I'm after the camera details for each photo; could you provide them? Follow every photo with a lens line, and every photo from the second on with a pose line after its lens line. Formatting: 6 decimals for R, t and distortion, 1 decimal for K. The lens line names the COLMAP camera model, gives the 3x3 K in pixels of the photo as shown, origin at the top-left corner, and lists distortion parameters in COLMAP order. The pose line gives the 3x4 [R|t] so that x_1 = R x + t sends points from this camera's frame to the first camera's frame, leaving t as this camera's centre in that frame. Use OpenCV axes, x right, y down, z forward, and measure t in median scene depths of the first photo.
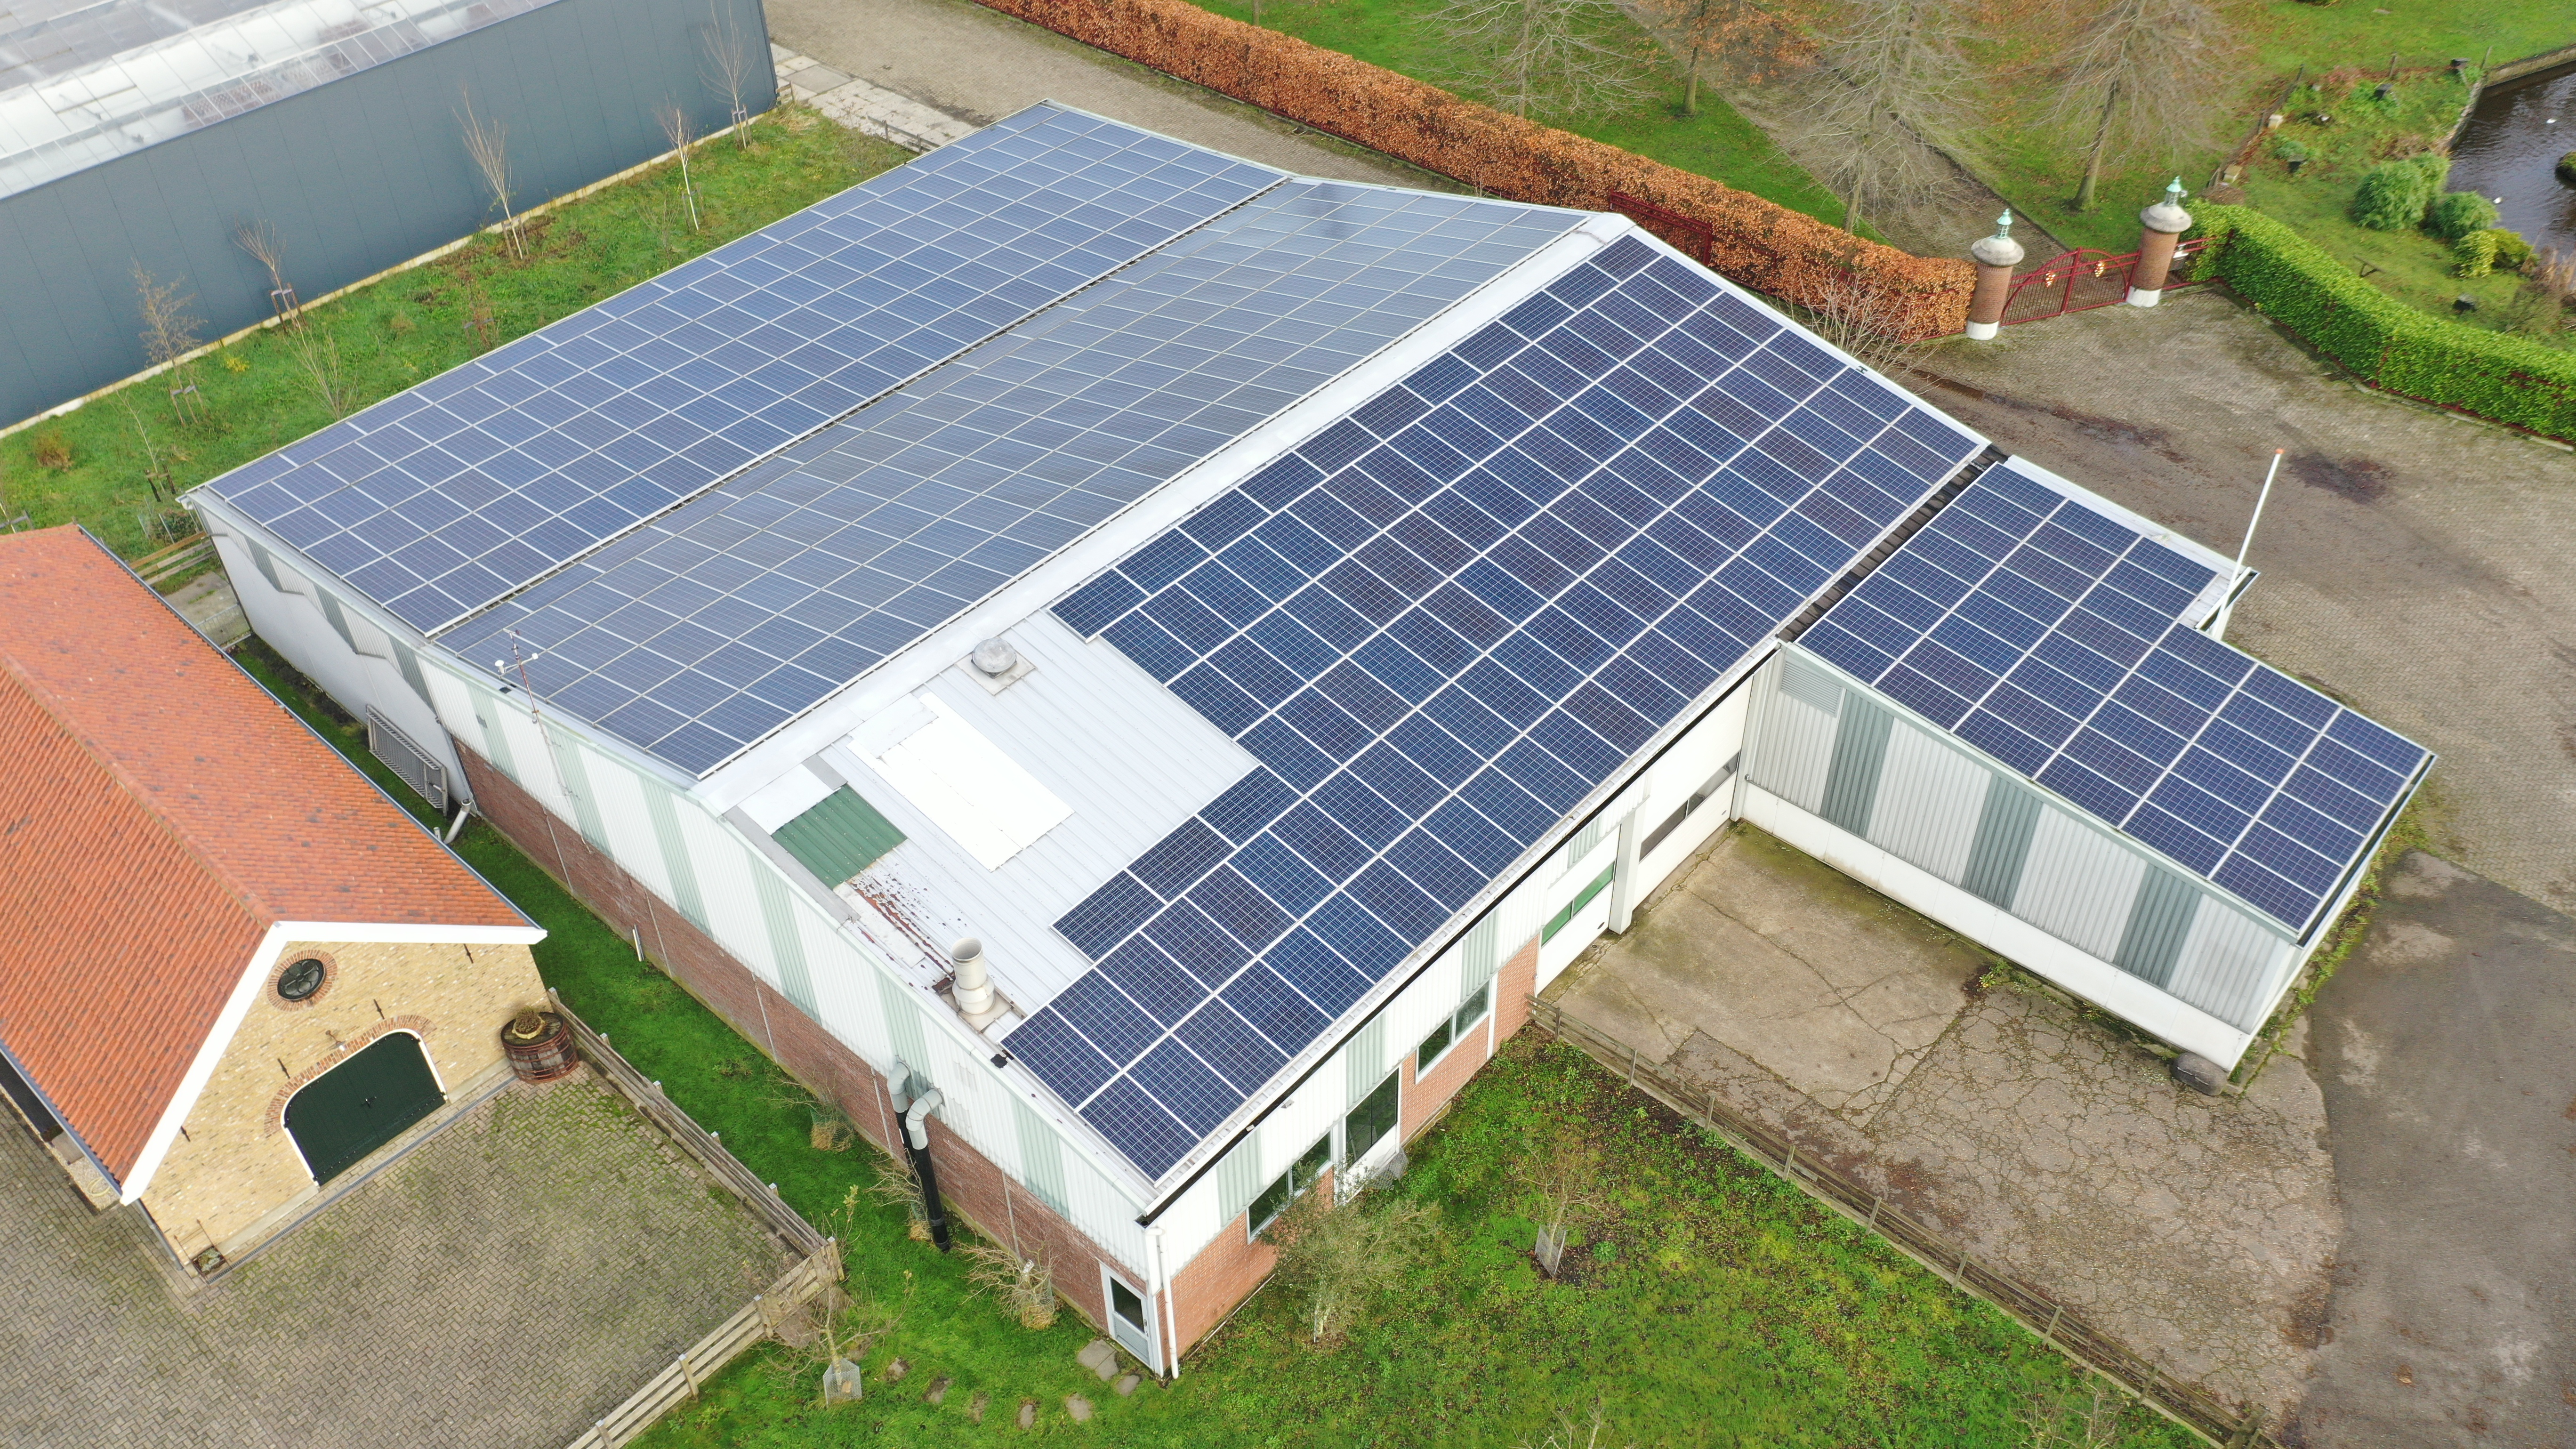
lens RADIAL K [[2048.2, 0, 1291.2], [0, 2048.2, 732.9], [0, 0, 1]] dist [0.001641, -0.006313]
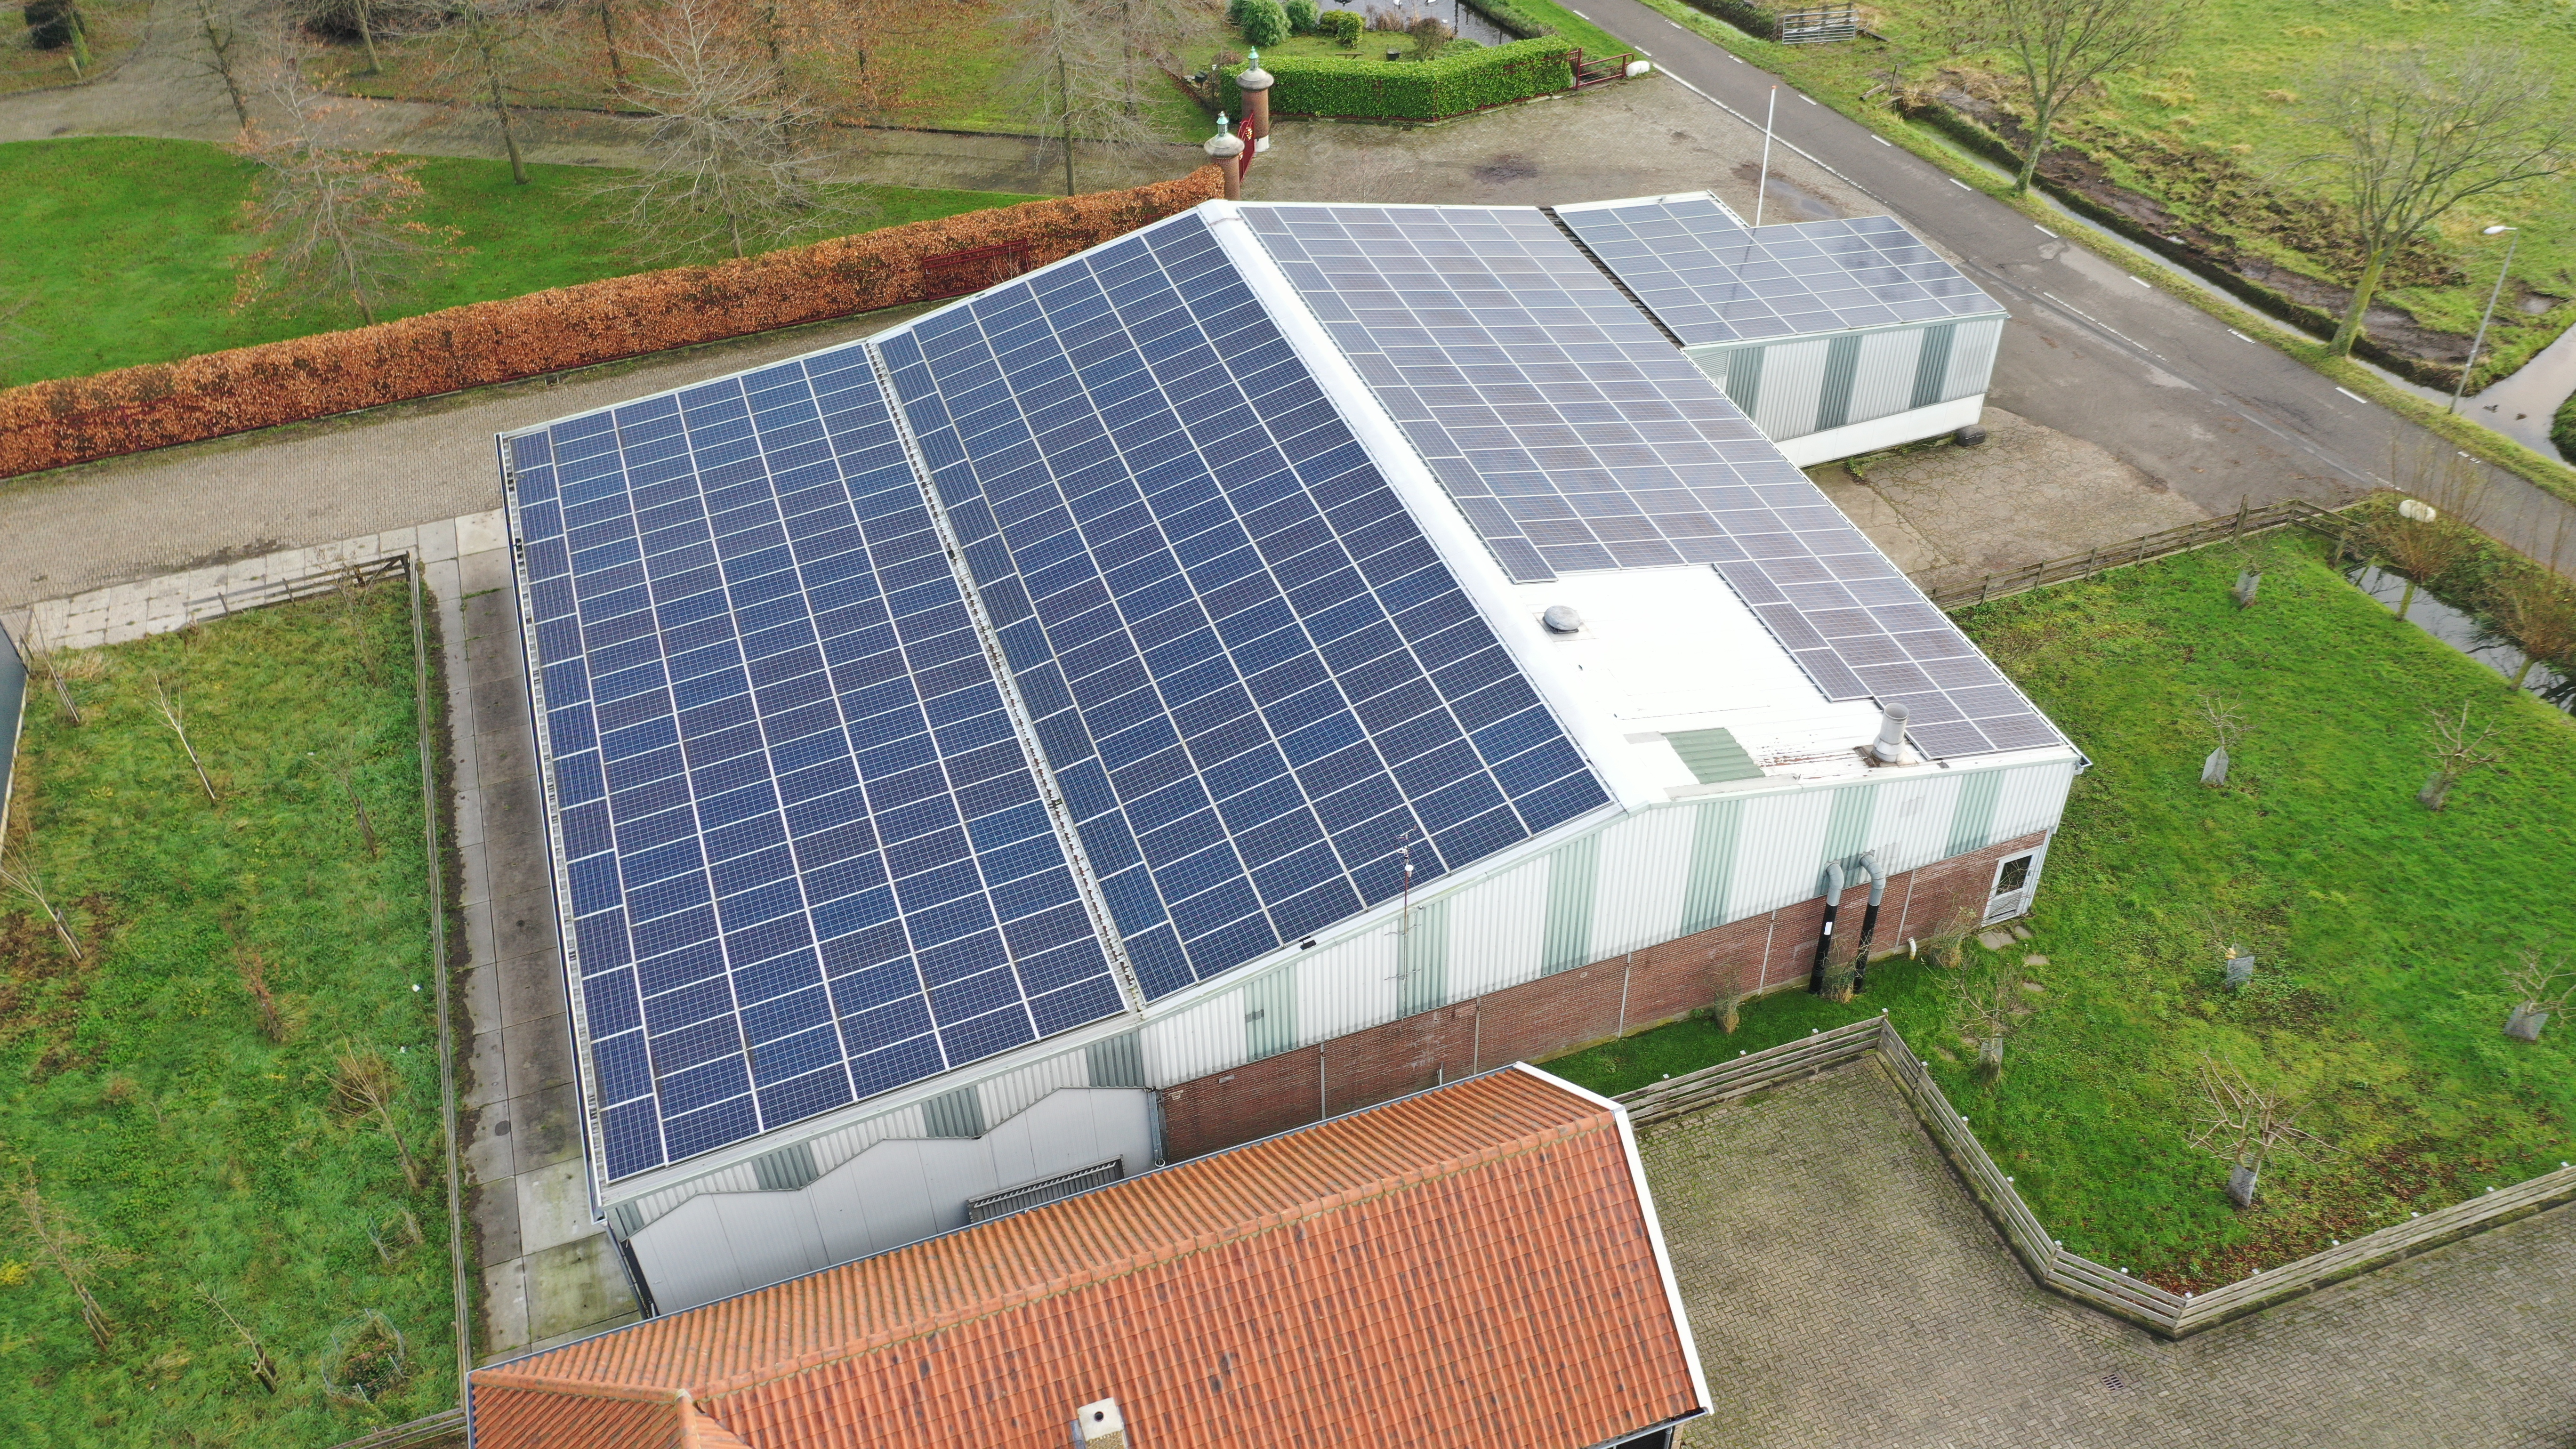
lens RADIAL K [[2048.2, 0, 1296.1], [0, 2048.2, 731.8], [0, 0, 1]] dist [0.001641, -0.006313]
pose [[0.483962, -0.573693, 0.660801, -0.935351], [0.592015, 0.770736, 0.235551, -0.321115], [-0.644436, 0.277206, 0.712642, 0.253692]]
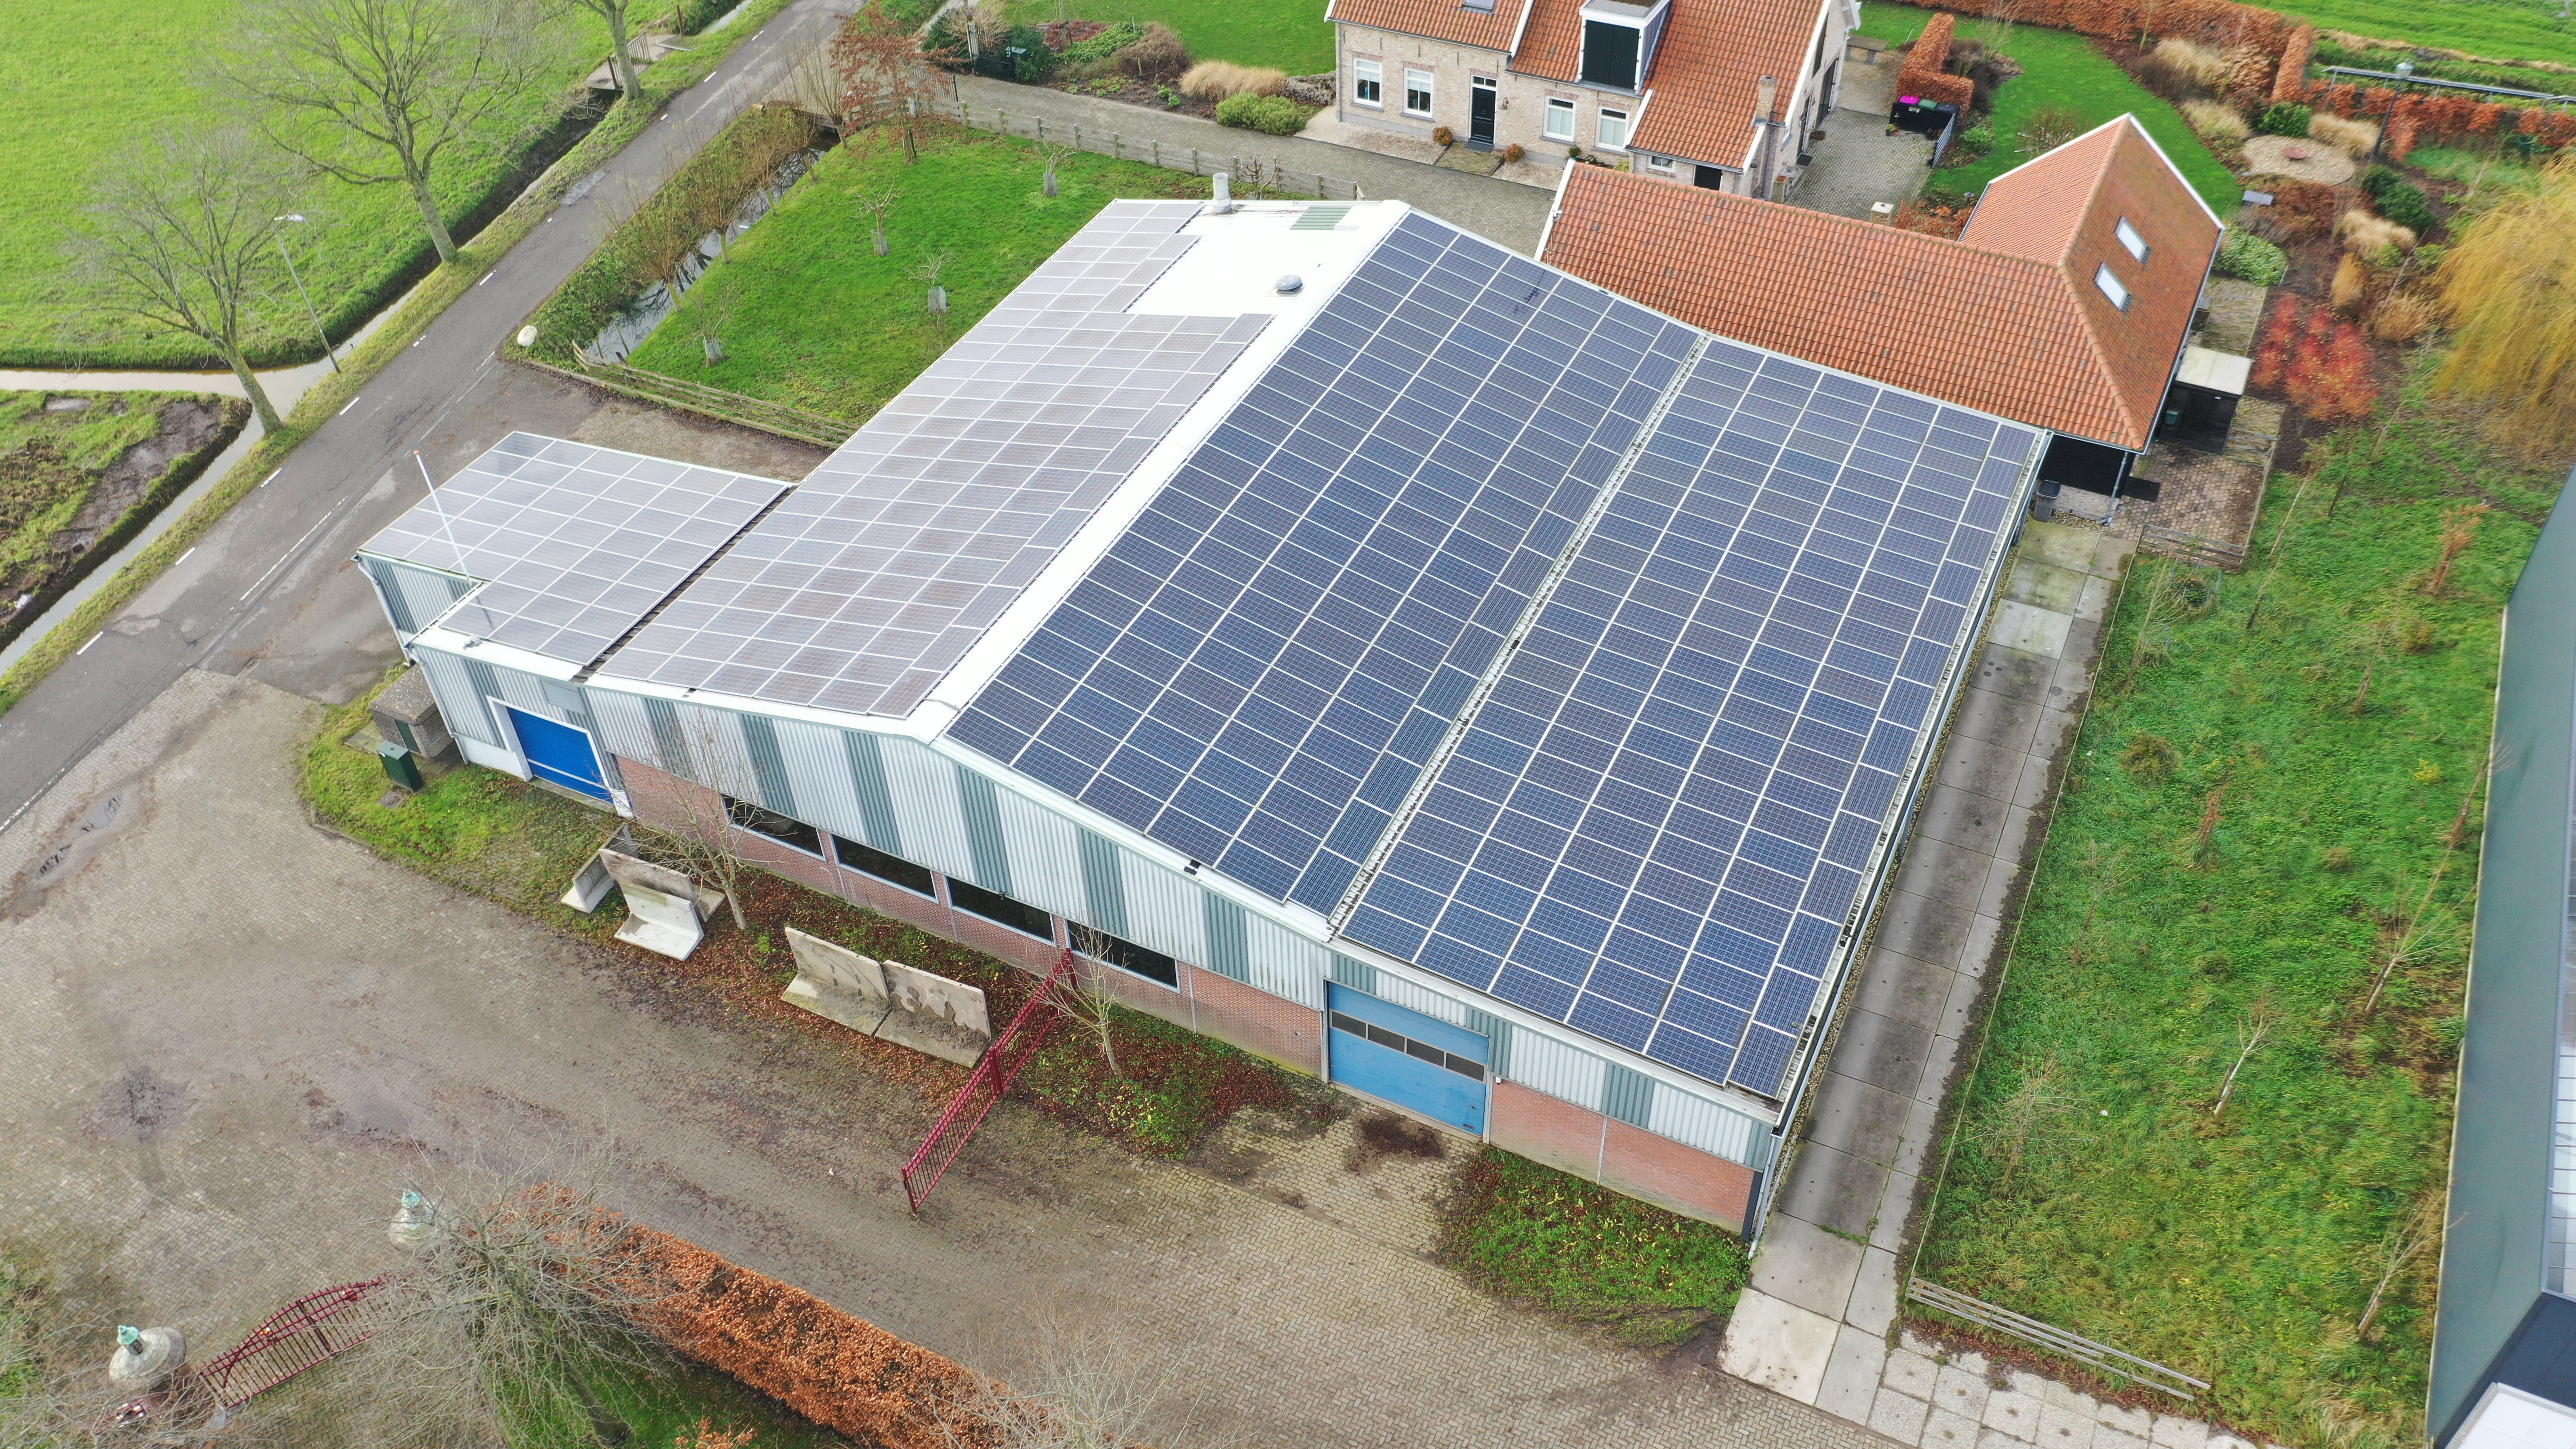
lens RADIAL K [[2048.2, 0, 1294.4], [0, 2048.2, 718.5], [0, 0, 1]] dist [0.001641, -0.006313]
pose [[-0.965974, 0.203521, -0.159601, 0.173260], [-0.137611, 0.118057, 0.983426, -1.455938], [0.218990, 0.971927, -0.086033, 1.347049]]
